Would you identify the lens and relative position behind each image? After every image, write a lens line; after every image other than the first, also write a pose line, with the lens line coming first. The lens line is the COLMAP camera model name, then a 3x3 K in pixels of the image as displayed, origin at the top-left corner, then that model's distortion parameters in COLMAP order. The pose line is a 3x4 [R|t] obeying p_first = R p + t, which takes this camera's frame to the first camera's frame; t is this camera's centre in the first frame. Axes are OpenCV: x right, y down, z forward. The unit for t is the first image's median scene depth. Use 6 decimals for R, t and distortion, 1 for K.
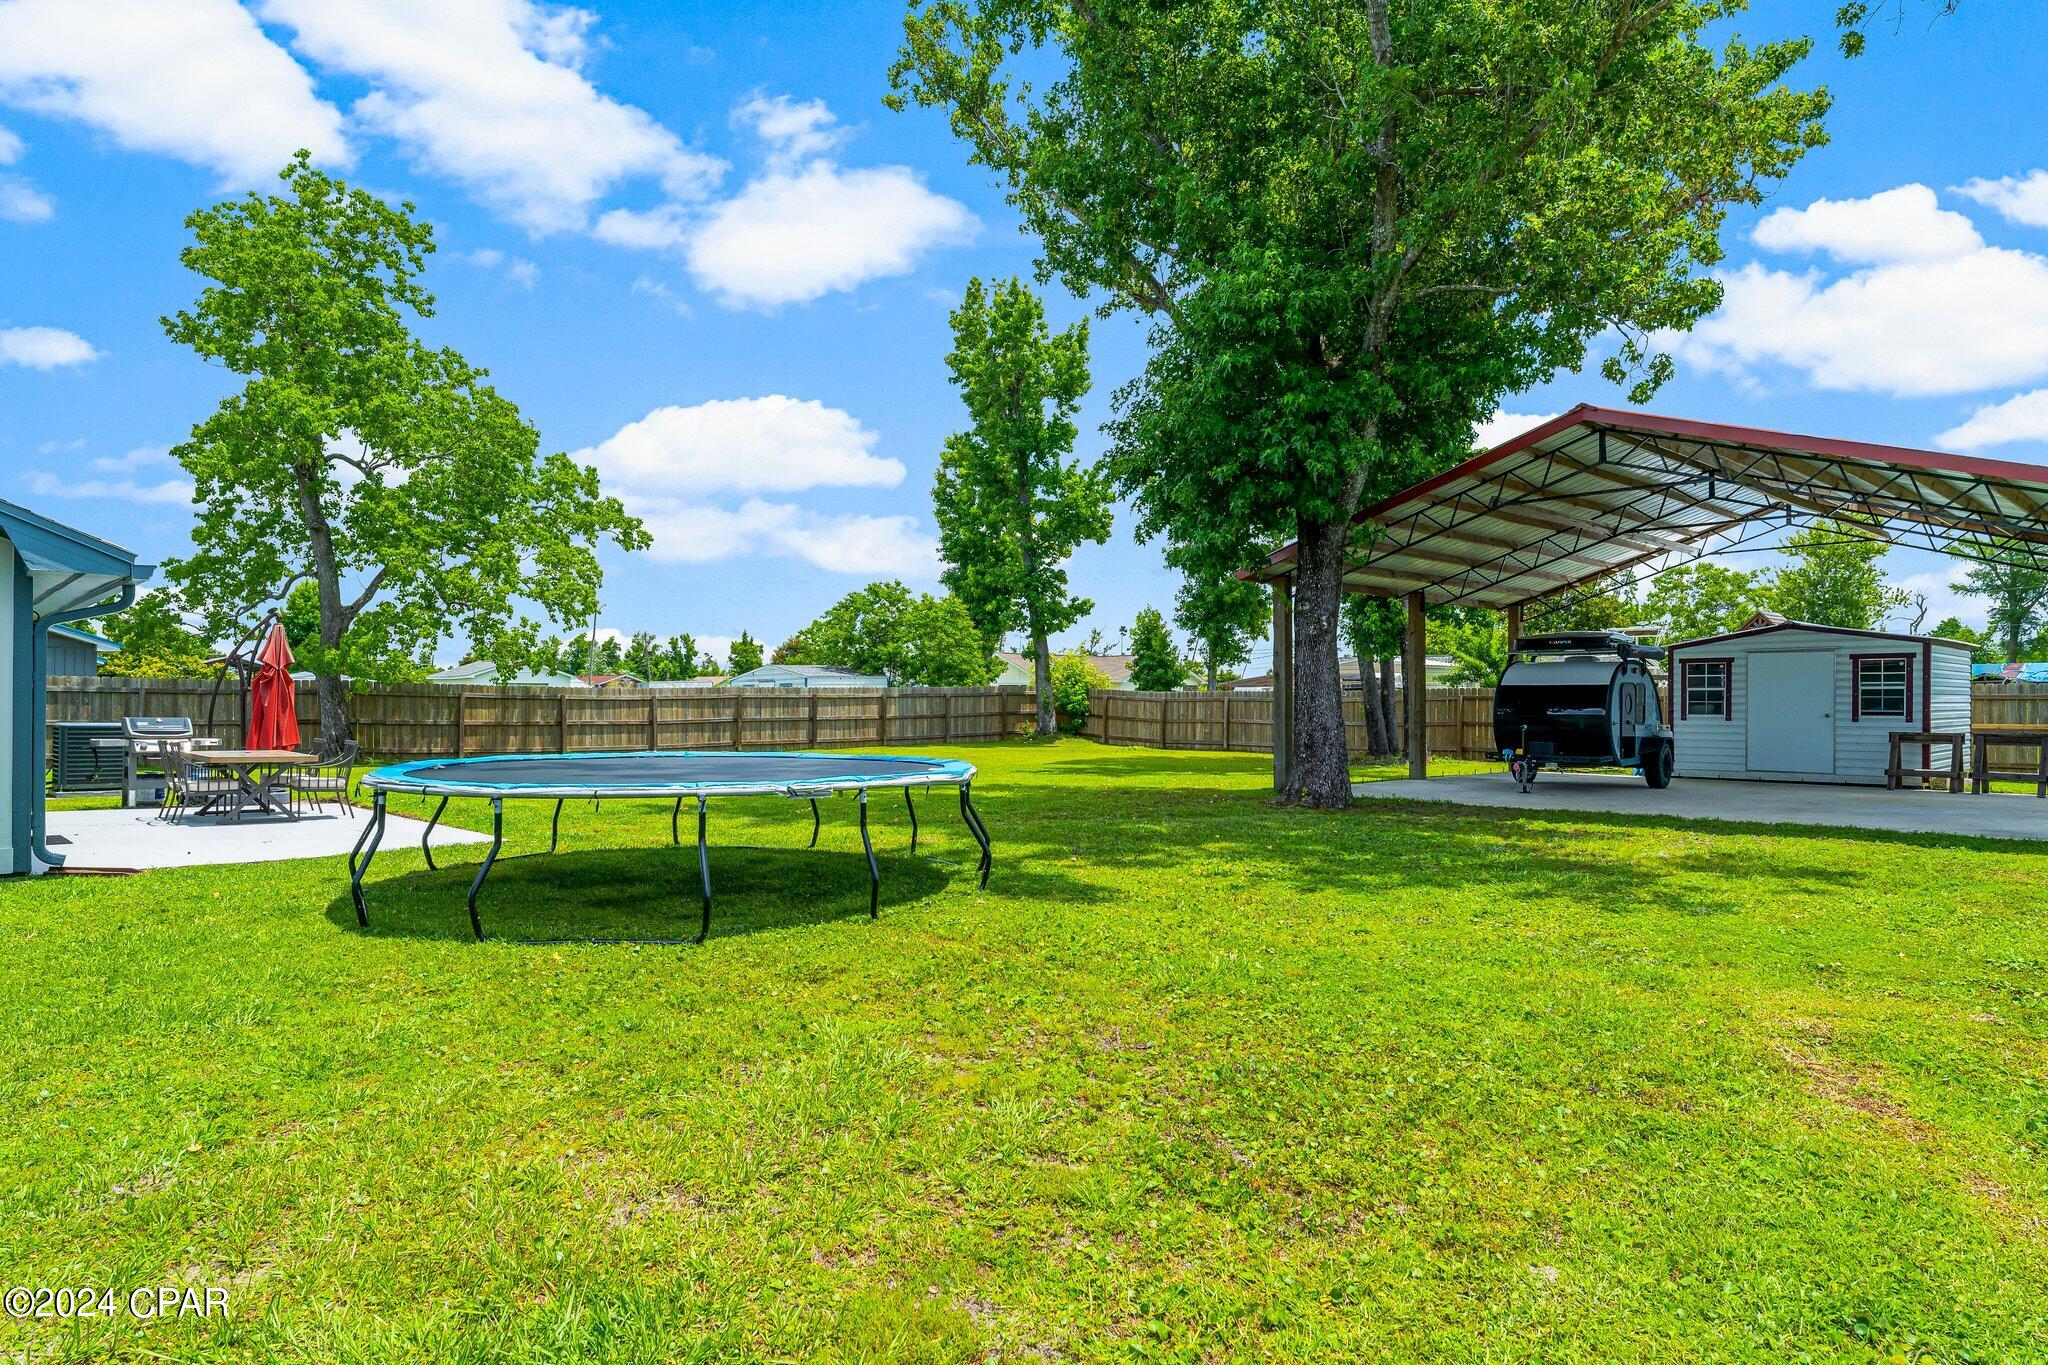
lens RADIAL K [[1177.6, 0, 1025.0], [0, 1177.6, 698.5], [0, 0, 1]] dist [-0.016636, 0.001773]
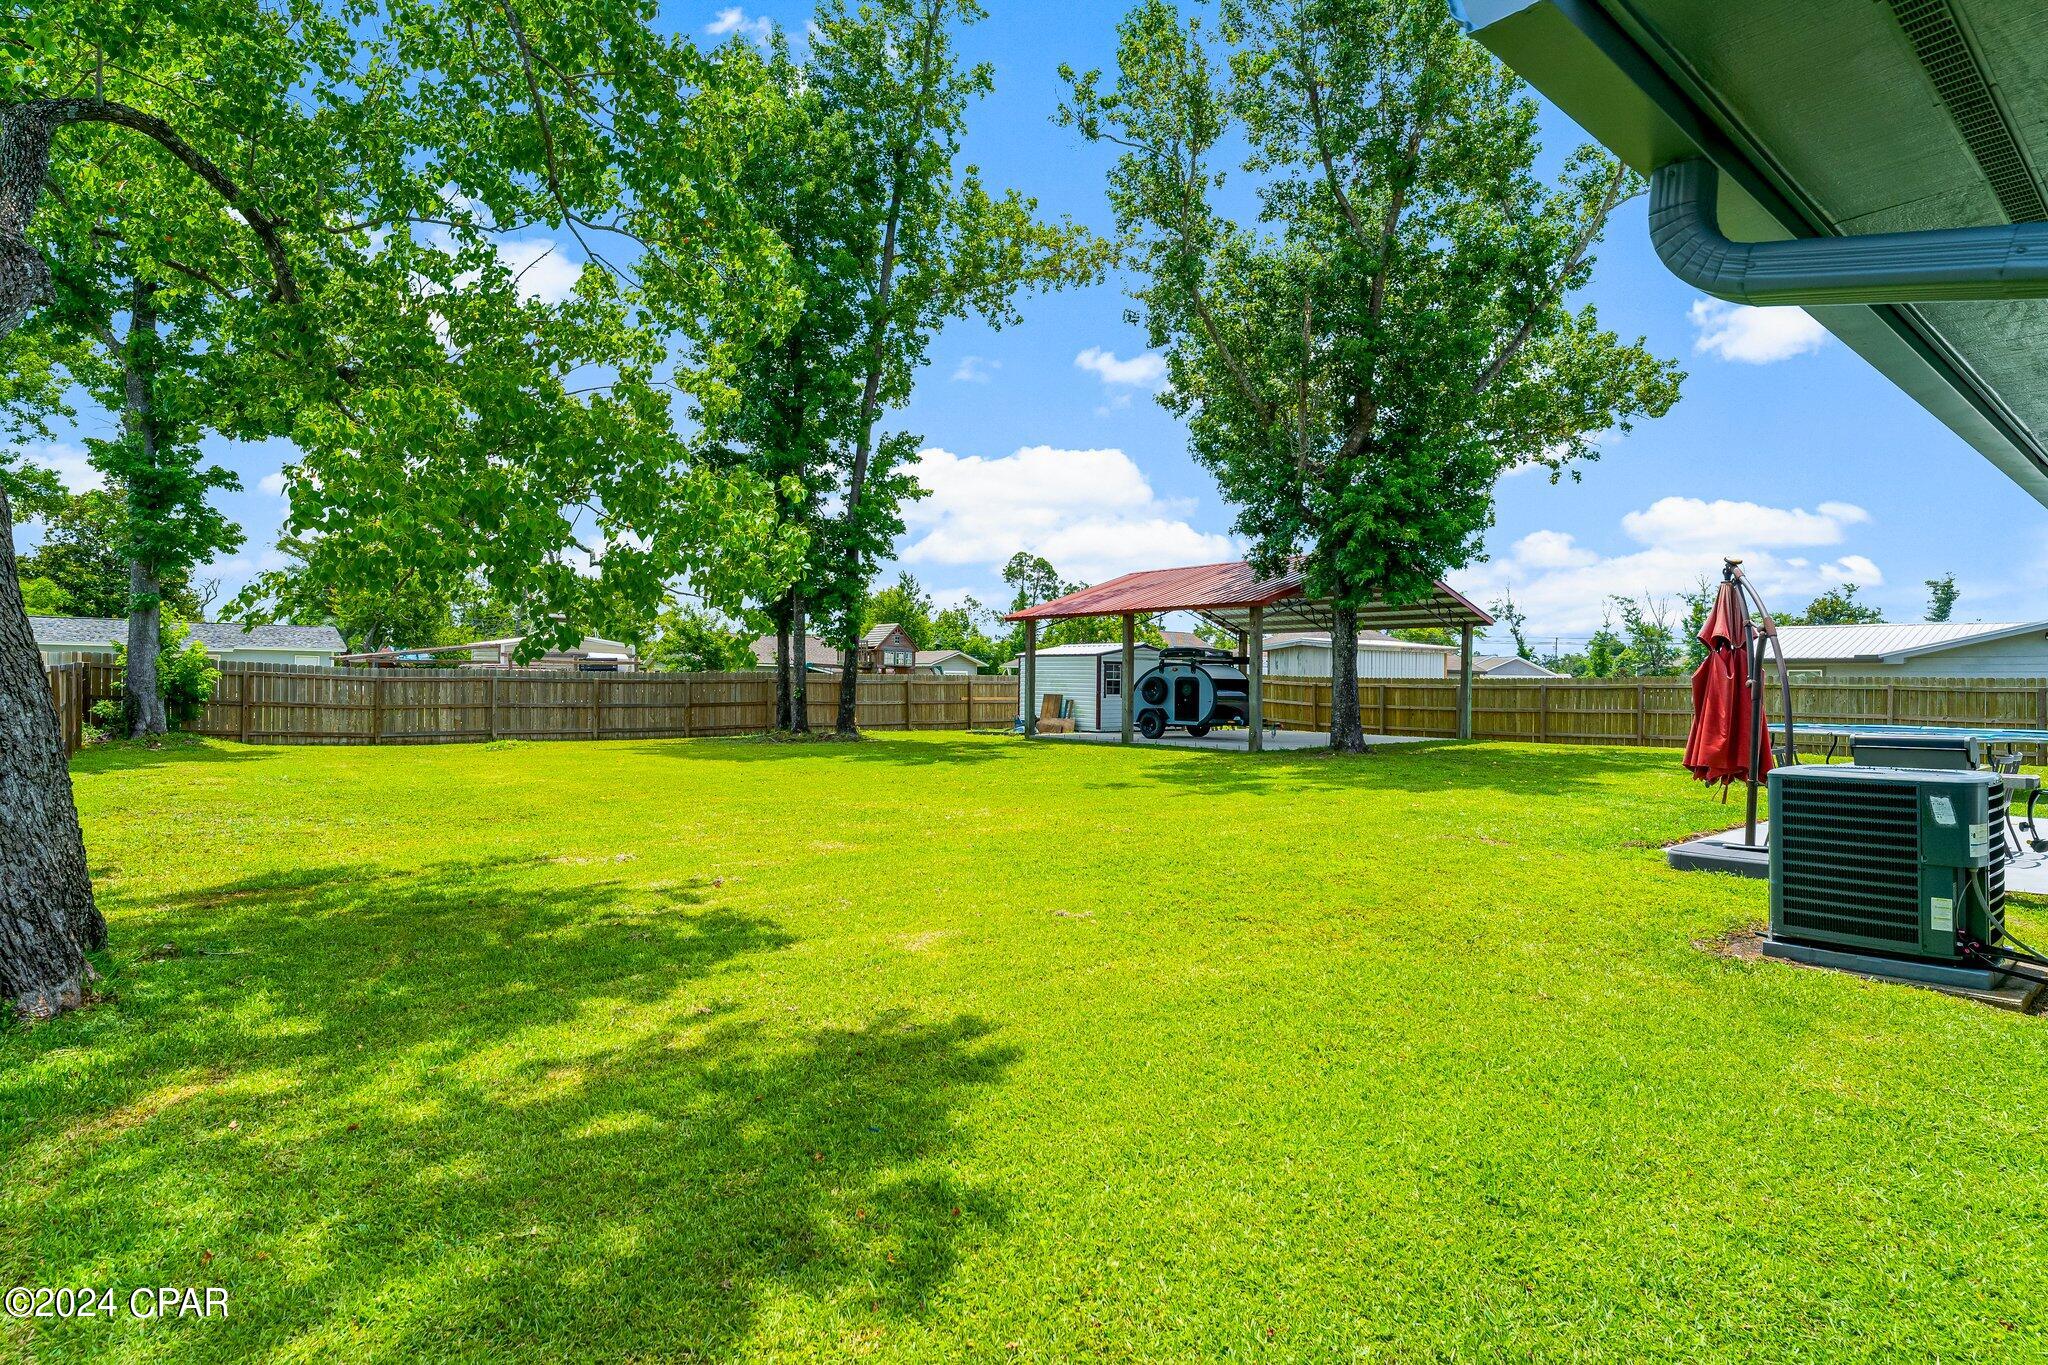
lens RADIAL K [[1053.1, 0, 1018.1], [0, 1053.1, 688.9], [0, 0, 1]] dist [-0.003353, -0.000182]
pose [[0.079916, -0.001117, 0.996801, -0.610451], [-0.011058, 0.999937, 0.002007, 0.002188], [-0.996740, -0.011183, 0.079898, 0.665548]]
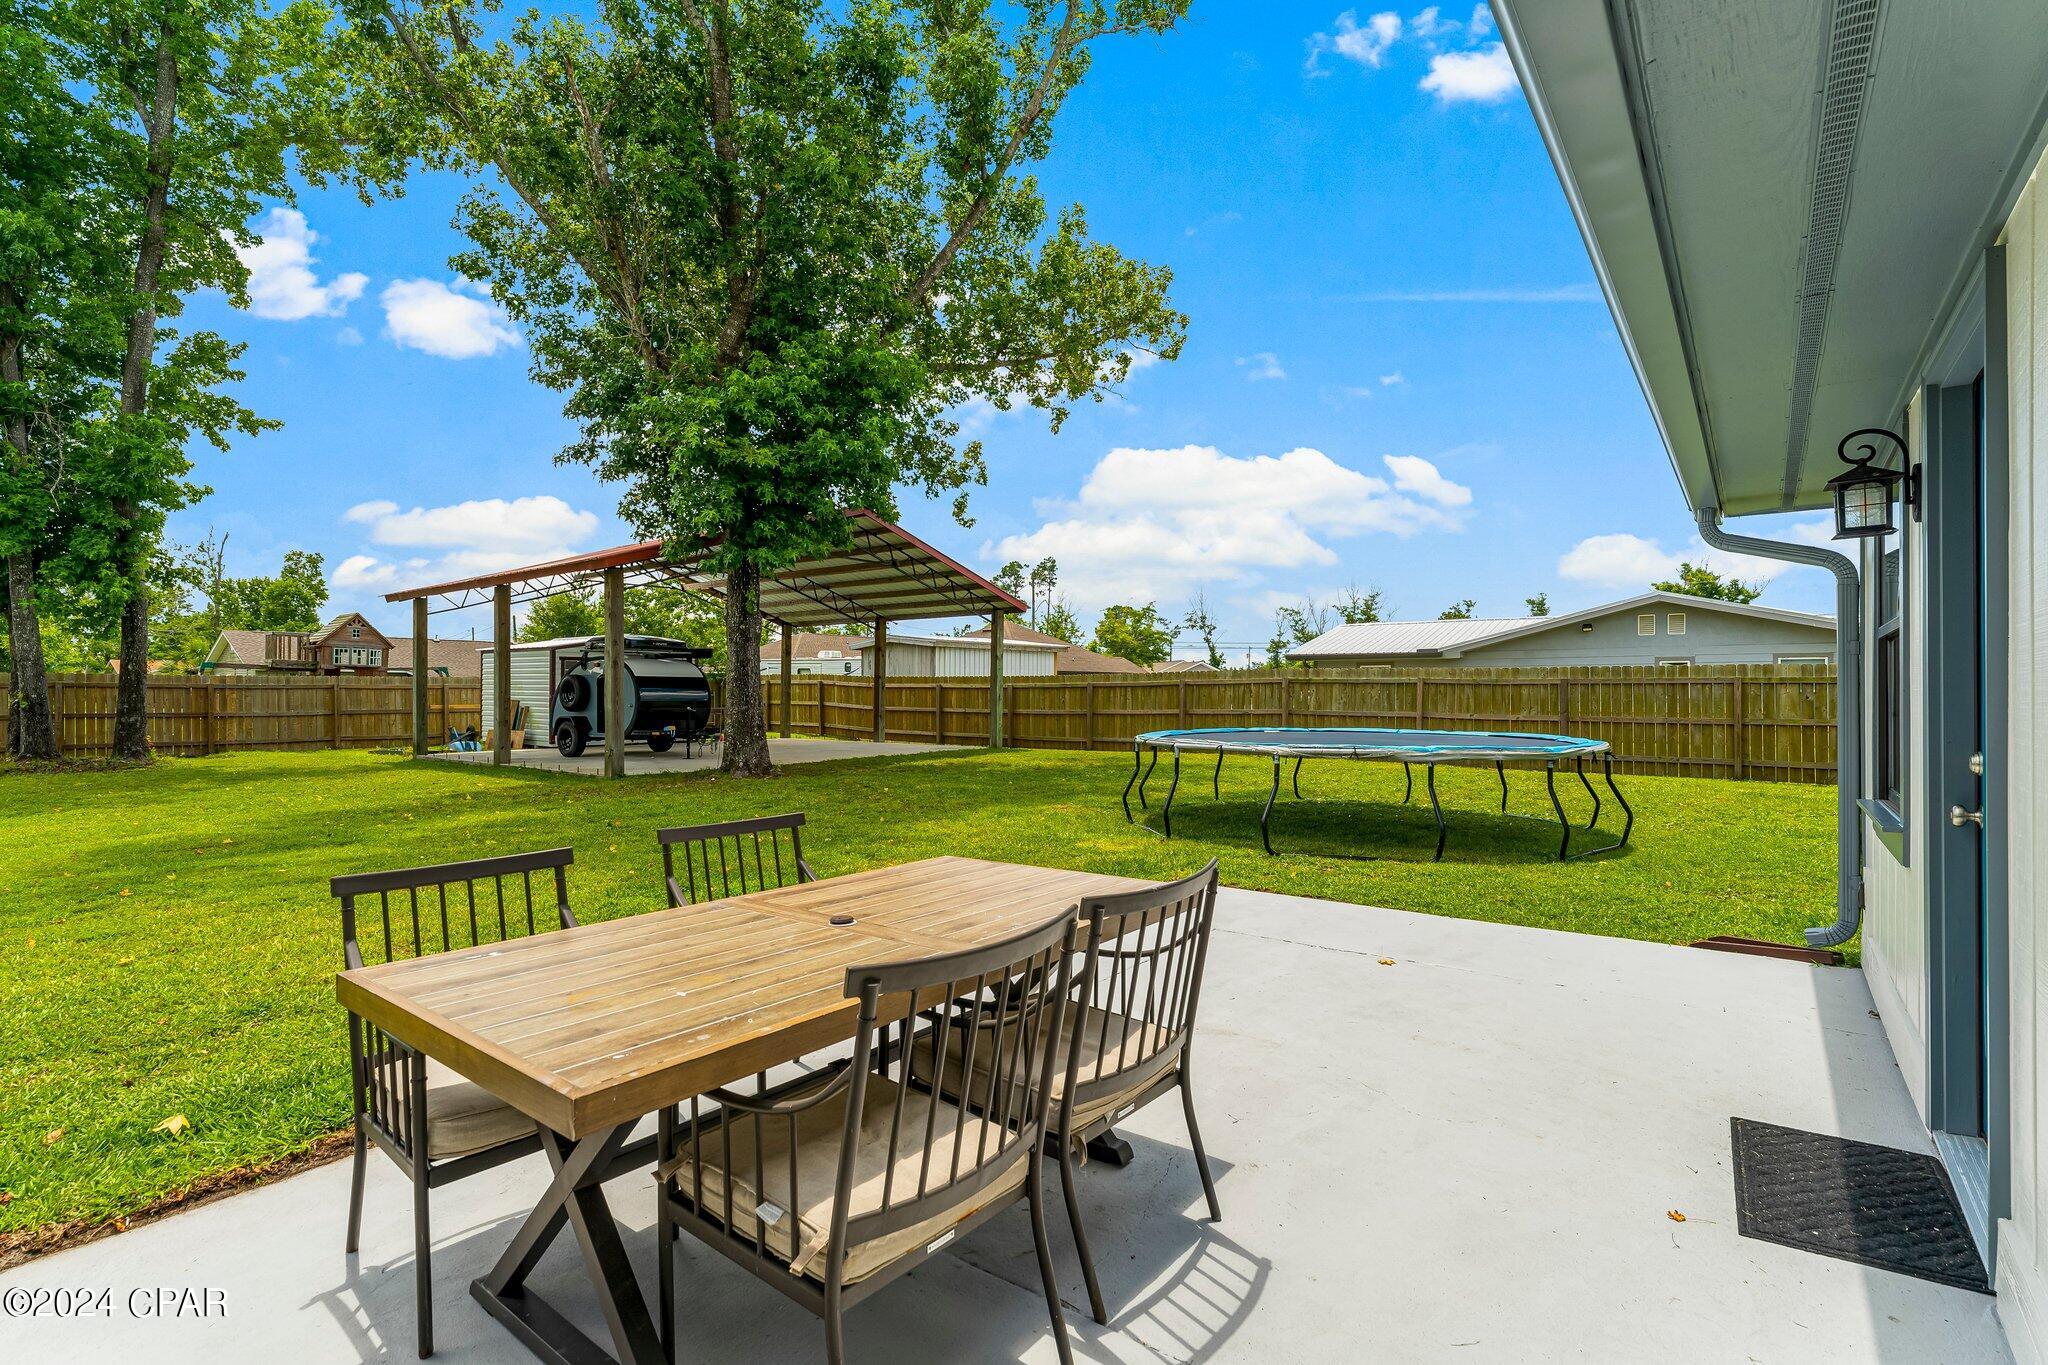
lens RADIAL K [[978.4, 0, 983.4], [0, 978.4, 700.7], [0, 0, 1]] dist [0.005450, 0.002573]
pose [[-0.125514, -0.007799, 0.992061, -0.608198], [-0.001653, 0.999969, 0.007652, 0.002199], [-0.992090, -0.000680, -0.125523, 0.663469]]
